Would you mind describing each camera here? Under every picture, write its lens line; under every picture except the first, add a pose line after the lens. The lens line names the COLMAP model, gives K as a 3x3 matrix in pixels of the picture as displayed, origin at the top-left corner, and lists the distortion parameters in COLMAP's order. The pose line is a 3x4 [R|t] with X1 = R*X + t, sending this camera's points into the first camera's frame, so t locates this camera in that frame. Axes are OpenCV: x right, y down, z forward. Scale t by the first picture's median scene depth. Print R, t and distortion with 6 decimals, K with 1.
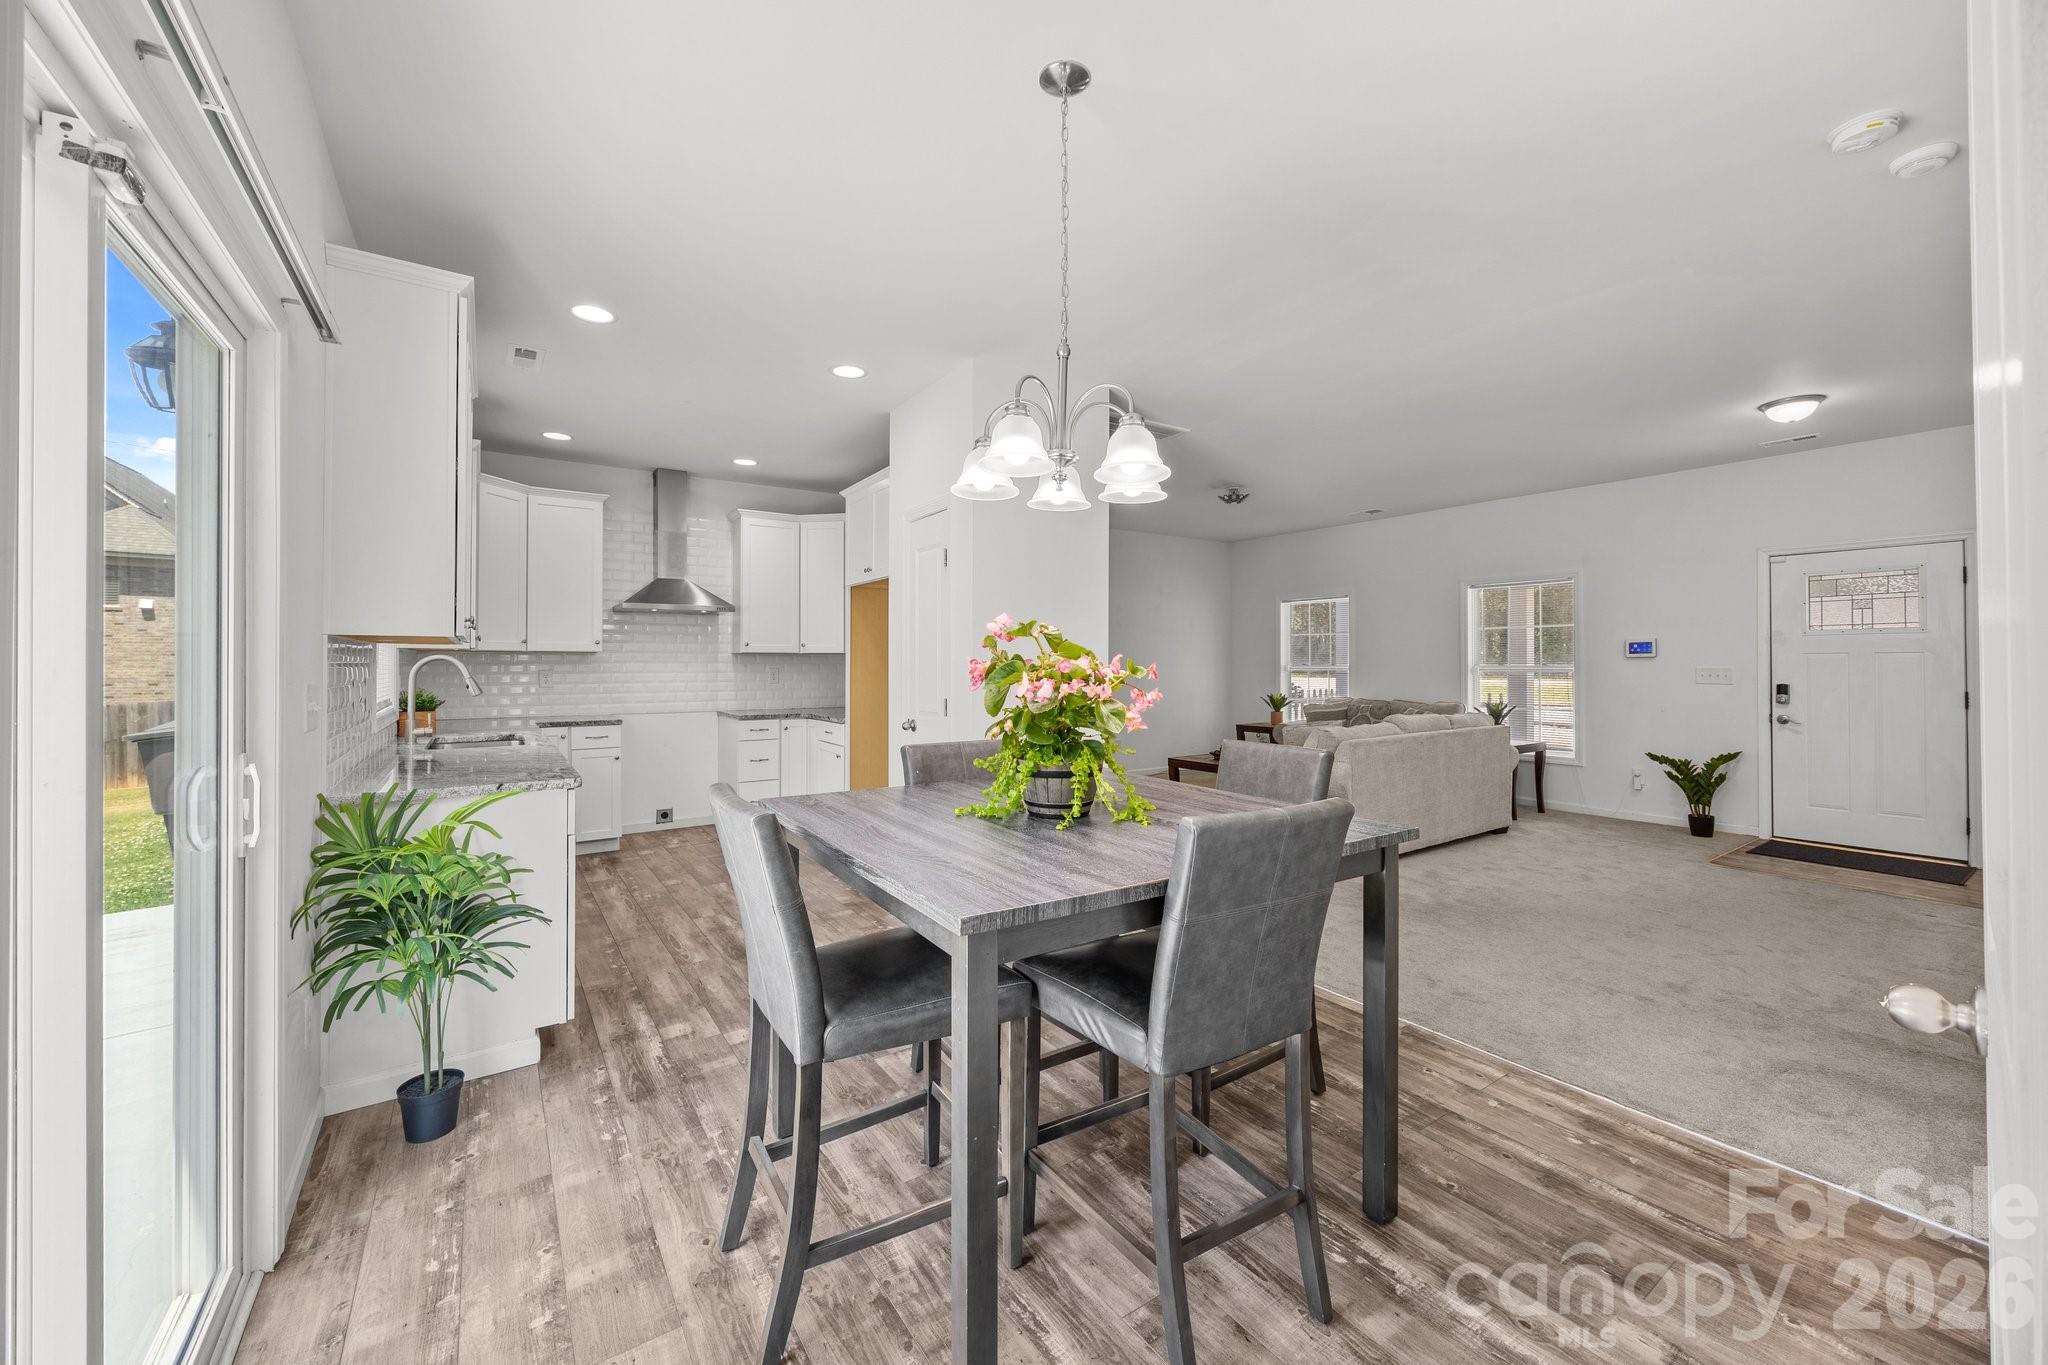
lens RADIAL K [[783.7, 0, 1031.5], [0, 783.7, 649.9], [0, 0, 1]] dist [-0.007086, 0.000146]
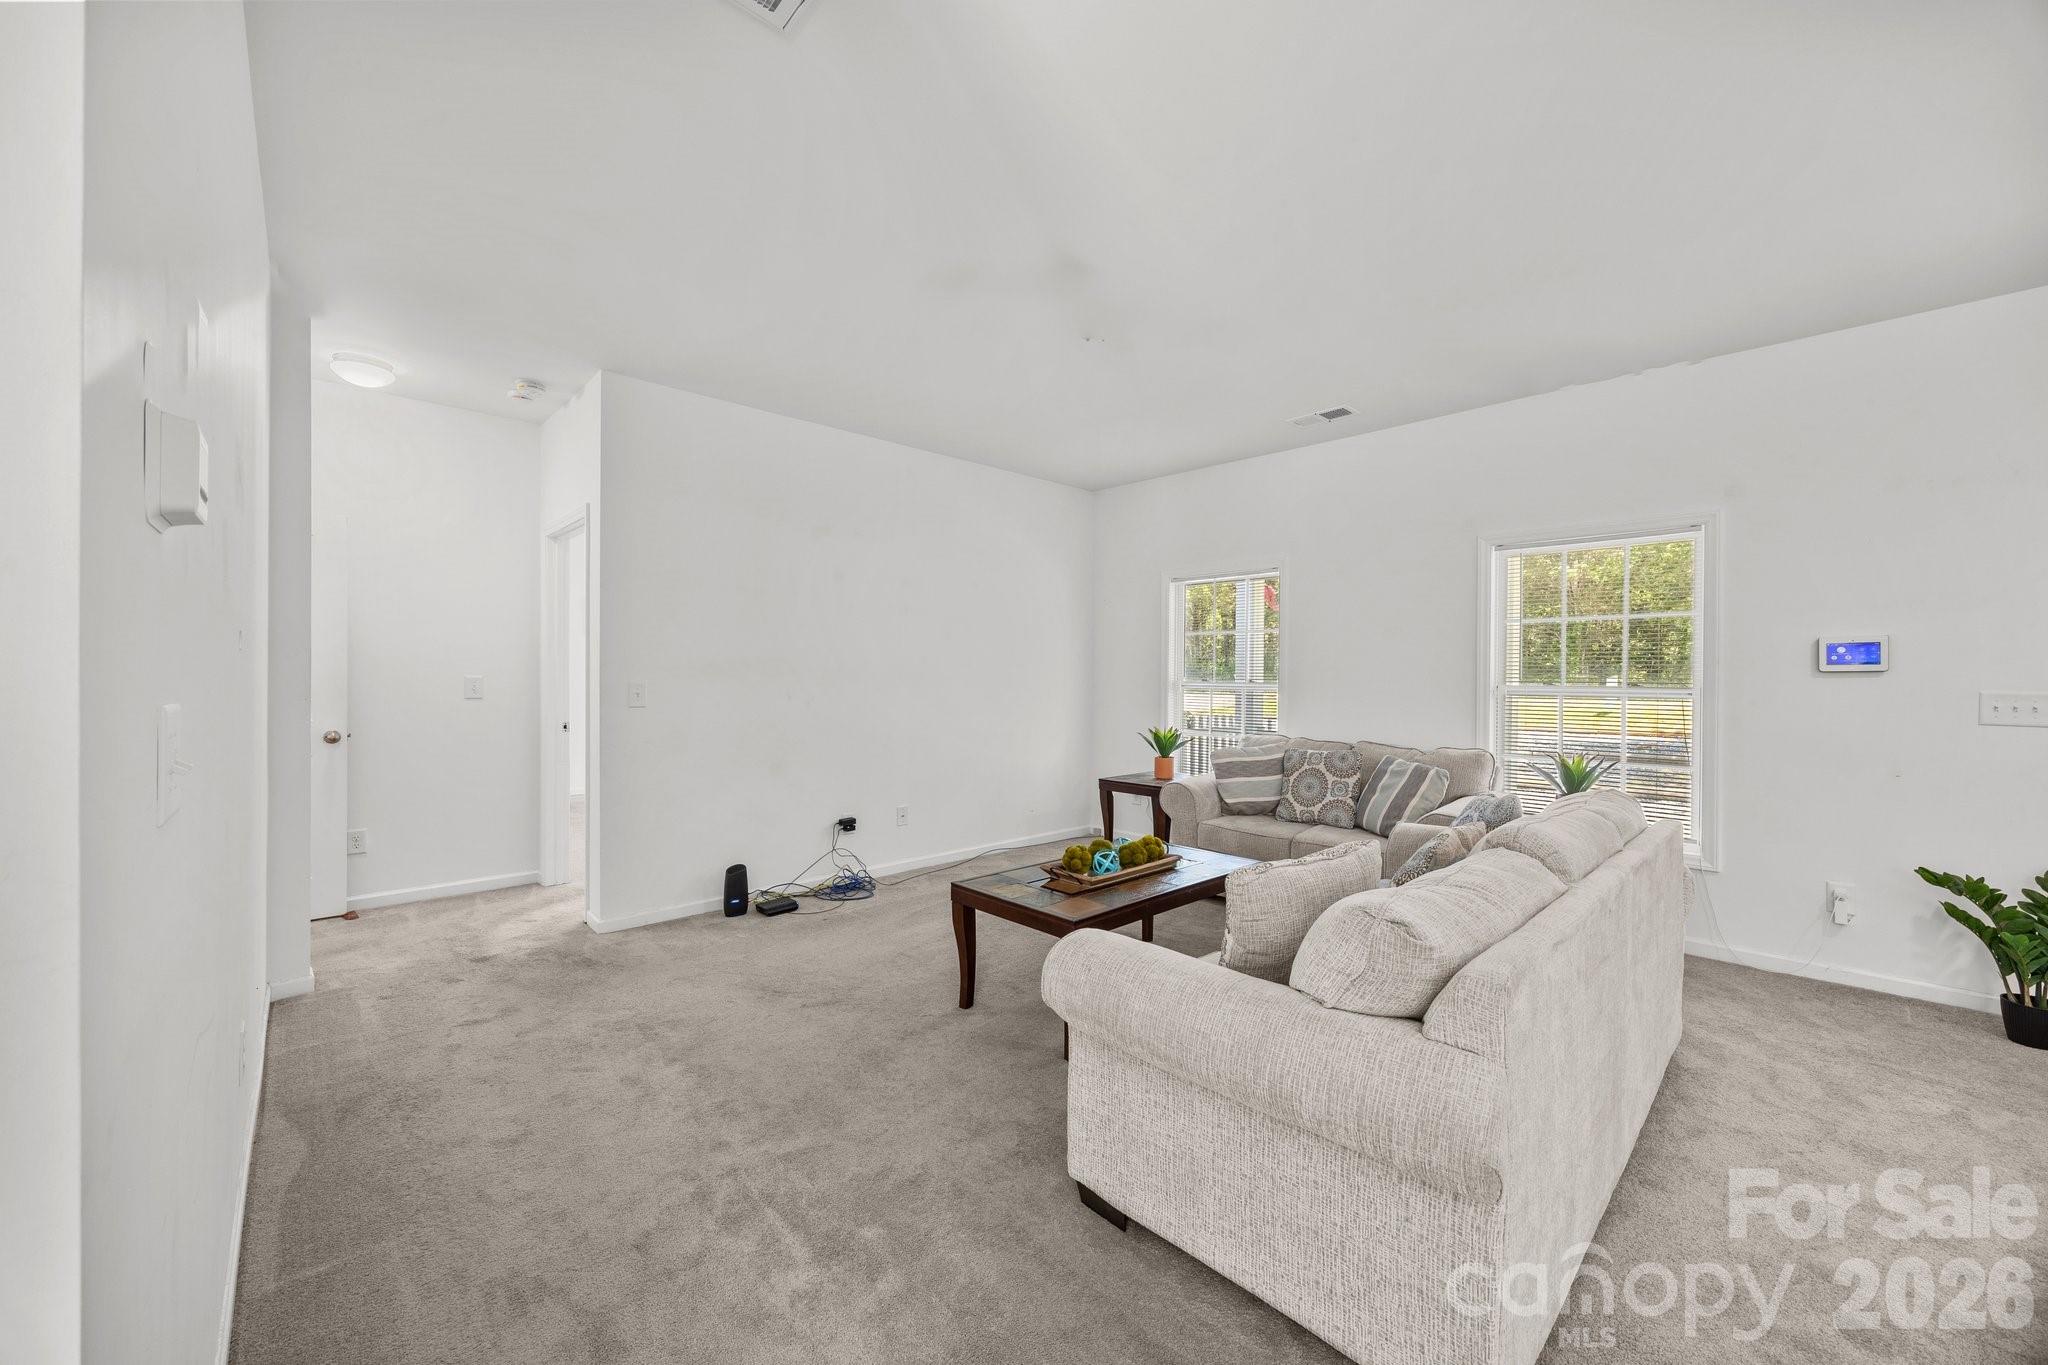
lens RADIAL K [[783.7, 0, 1027.6], [0, 783.7, 675.3], [0, 0, 1]] dist [-0.007086, 0.000146]
pose [[0.987268, 0.006179, 0.158947, 0.151756], [-0.008988, 0.999816, 0.016962, 0.007827], [-0.158813, -0.018175, 0.987141, 0.567946]]
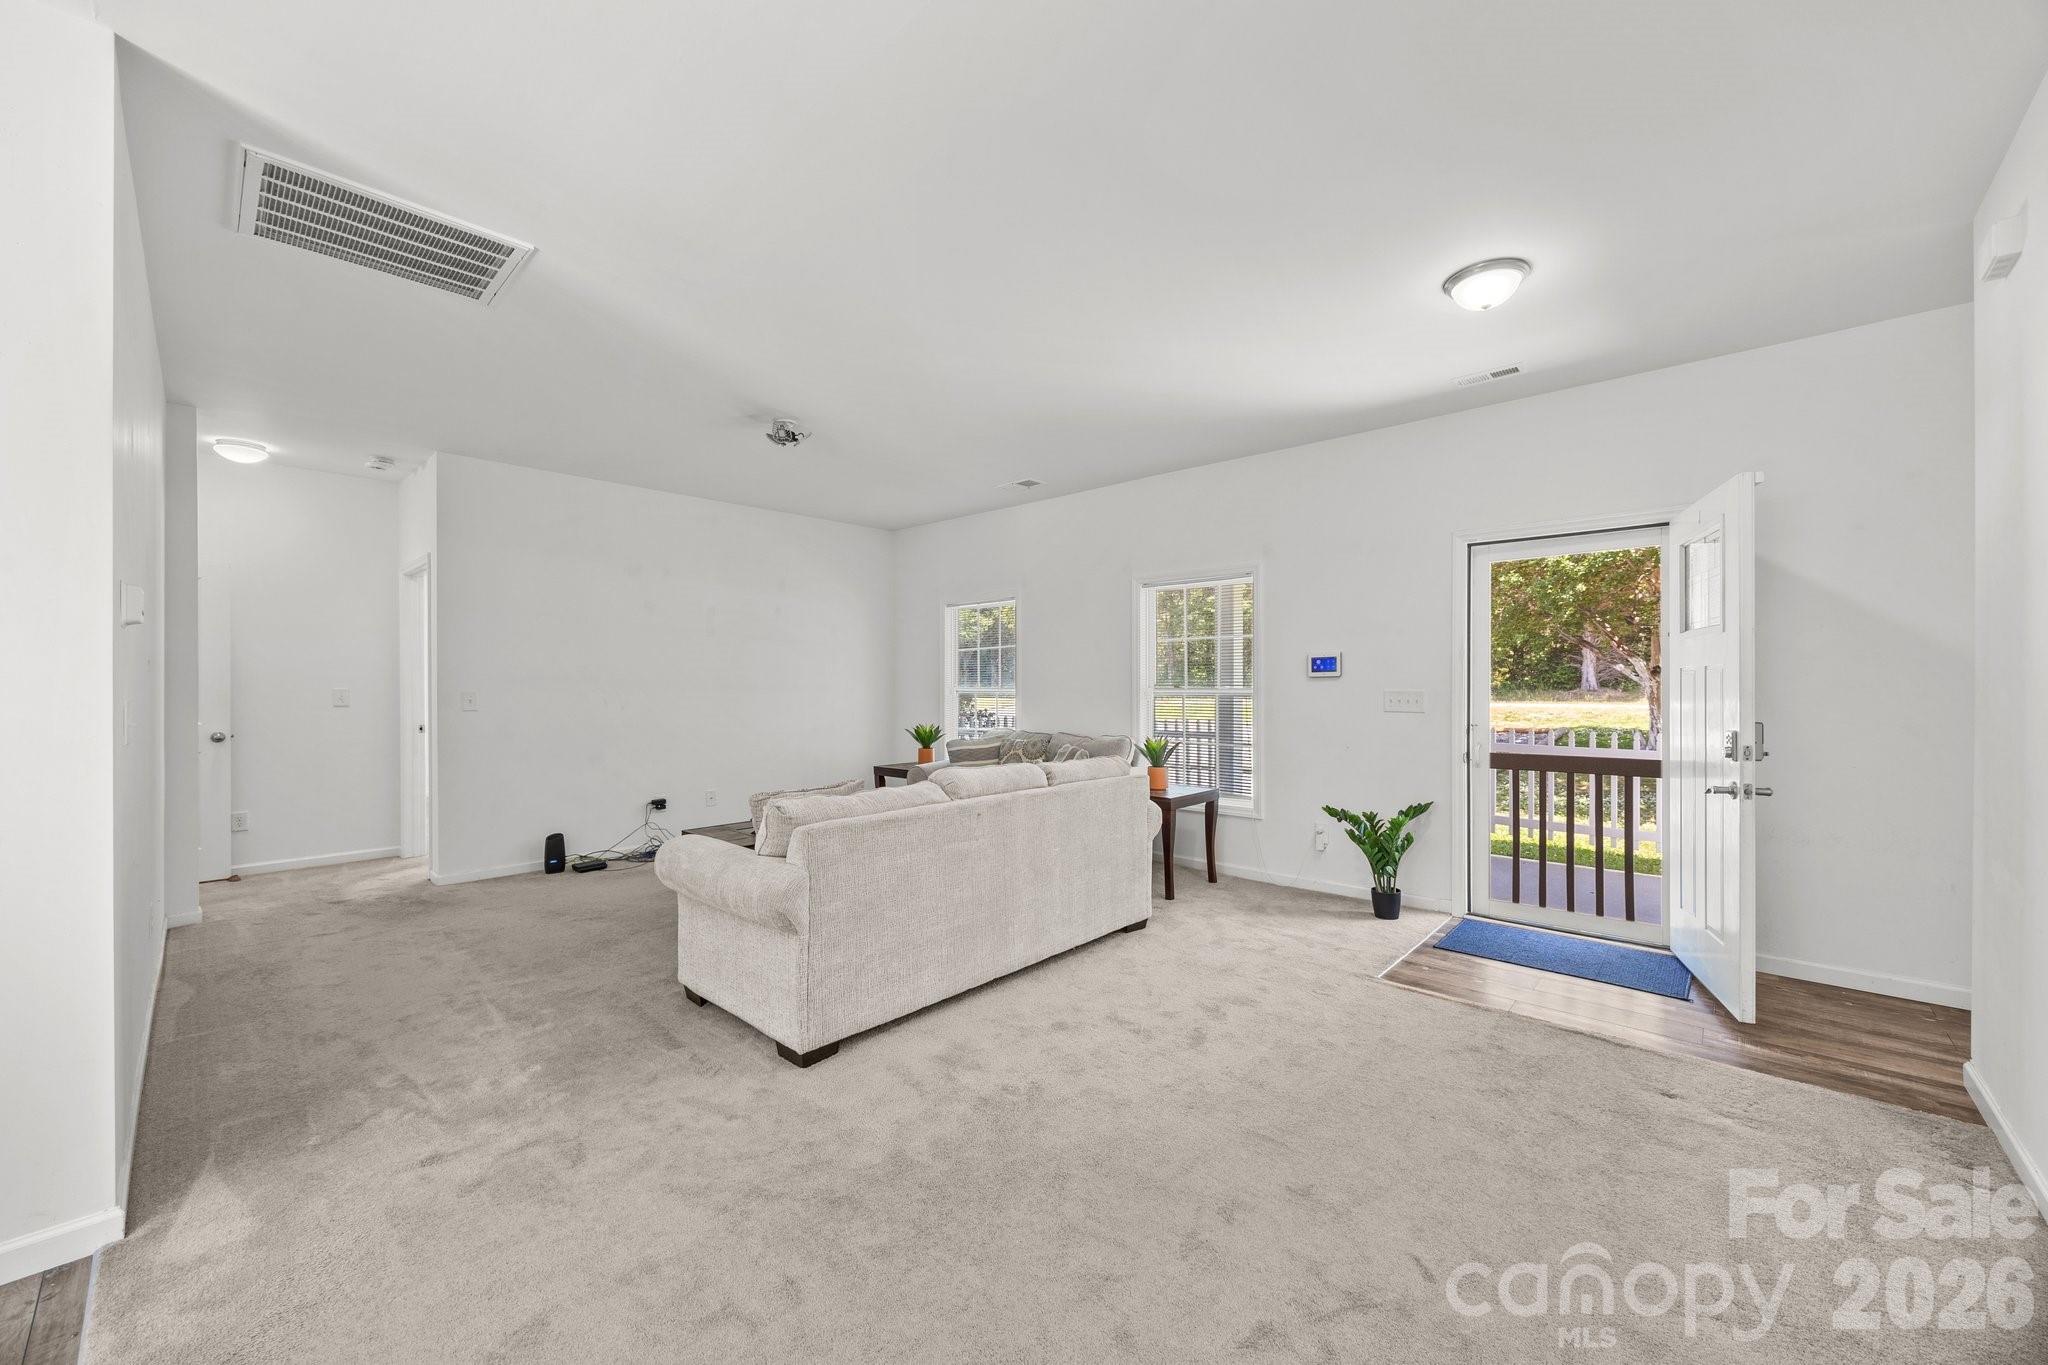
lens RADIAL K [[783.7, 0, 1029.0], [0, 783.7, 681.8], [0, 0, 1]] dist [-0.007086, 0.000146]
pose [[0.973675, -0.001089, 0.227940, 0.322317], [-0.002124, 0.999902, 0.013850, 0.004158], [-0.227933, -0.013969, 0.973577, 0.317884]]
